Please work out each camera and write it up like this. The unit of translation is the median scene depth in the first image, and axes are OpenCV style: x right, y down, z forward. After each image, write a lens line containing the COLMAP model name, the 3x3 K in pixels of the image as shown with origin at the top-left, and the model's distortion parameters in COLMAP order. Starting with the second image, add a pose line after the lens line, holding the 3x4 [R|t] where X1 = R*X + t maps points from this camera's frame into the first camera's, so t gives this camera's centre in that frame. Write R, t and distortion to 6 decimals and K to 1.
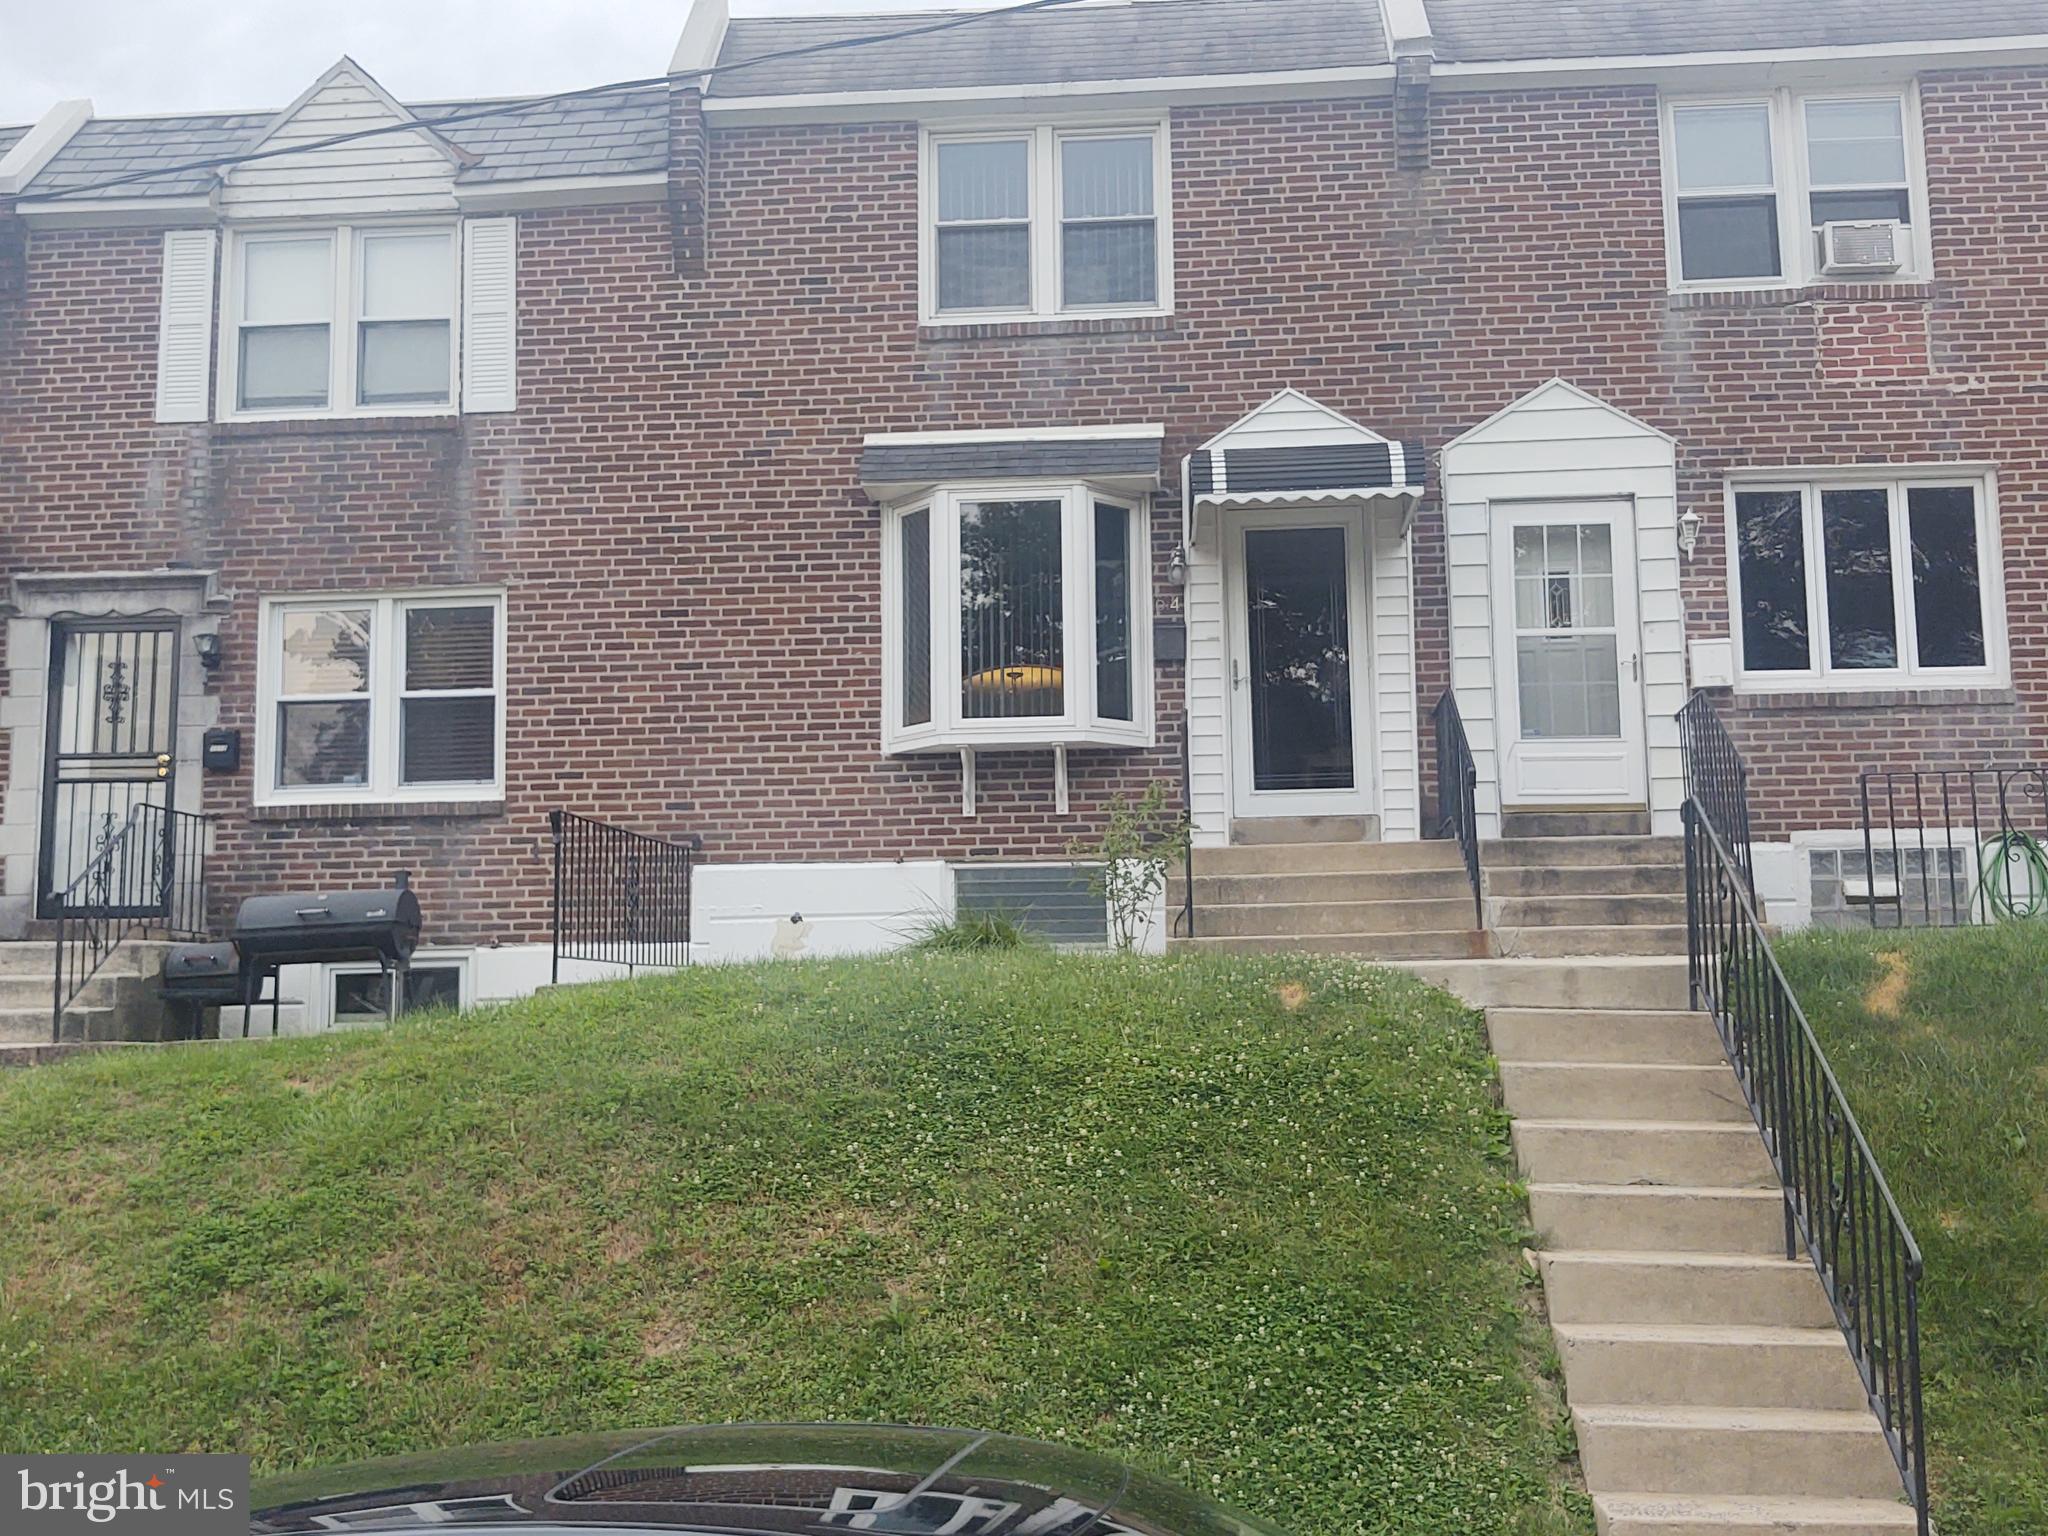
lens RADIAL K [[1631.7, 0, 1057.9], [0, 1631.7, 723.7], [0, 0, 1]] dist [0.041692, -0.108845]
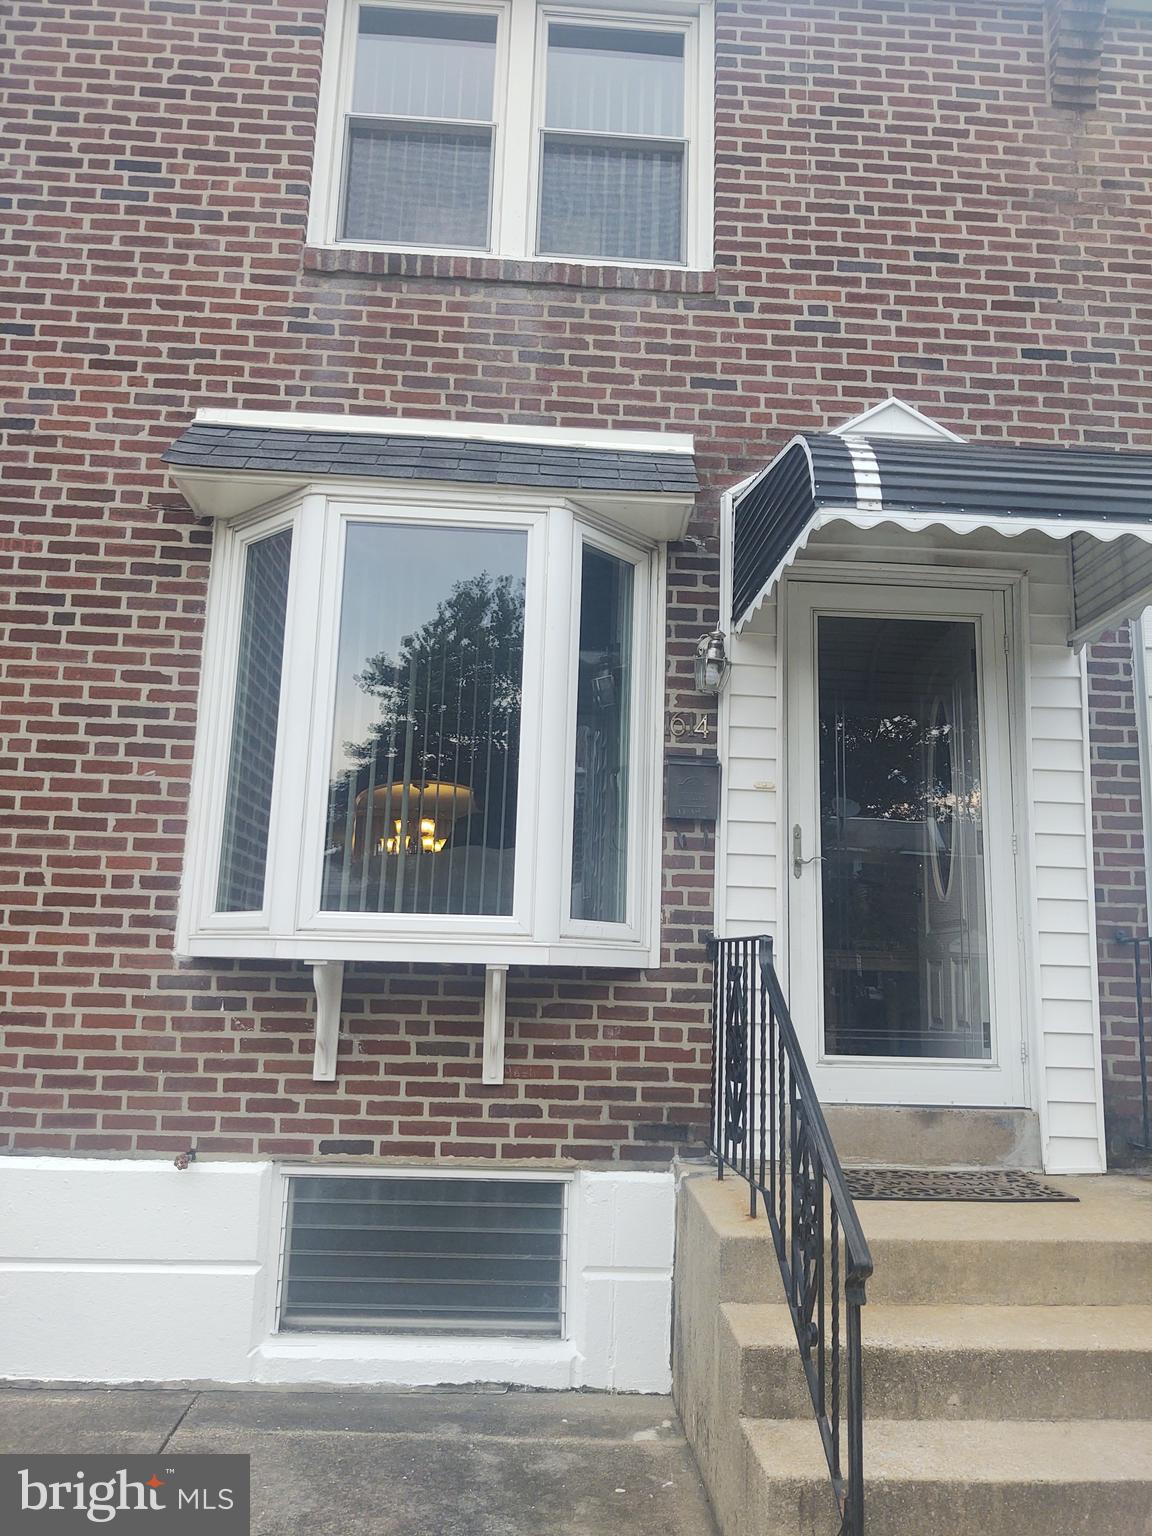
lens RADIAL K [[1213.9, 0, 606.3], [0, 1213.9, 745.8], [0, 0, 1]] dist [-0.000852, -0.008404]
pose [[0.988422, 0.068015, 0.135631, -0.022484], [-0.060780, 0.996534, -0.056793, -0.038083], [-0.139023, 0.047892, 0.989130, 0.554809]]
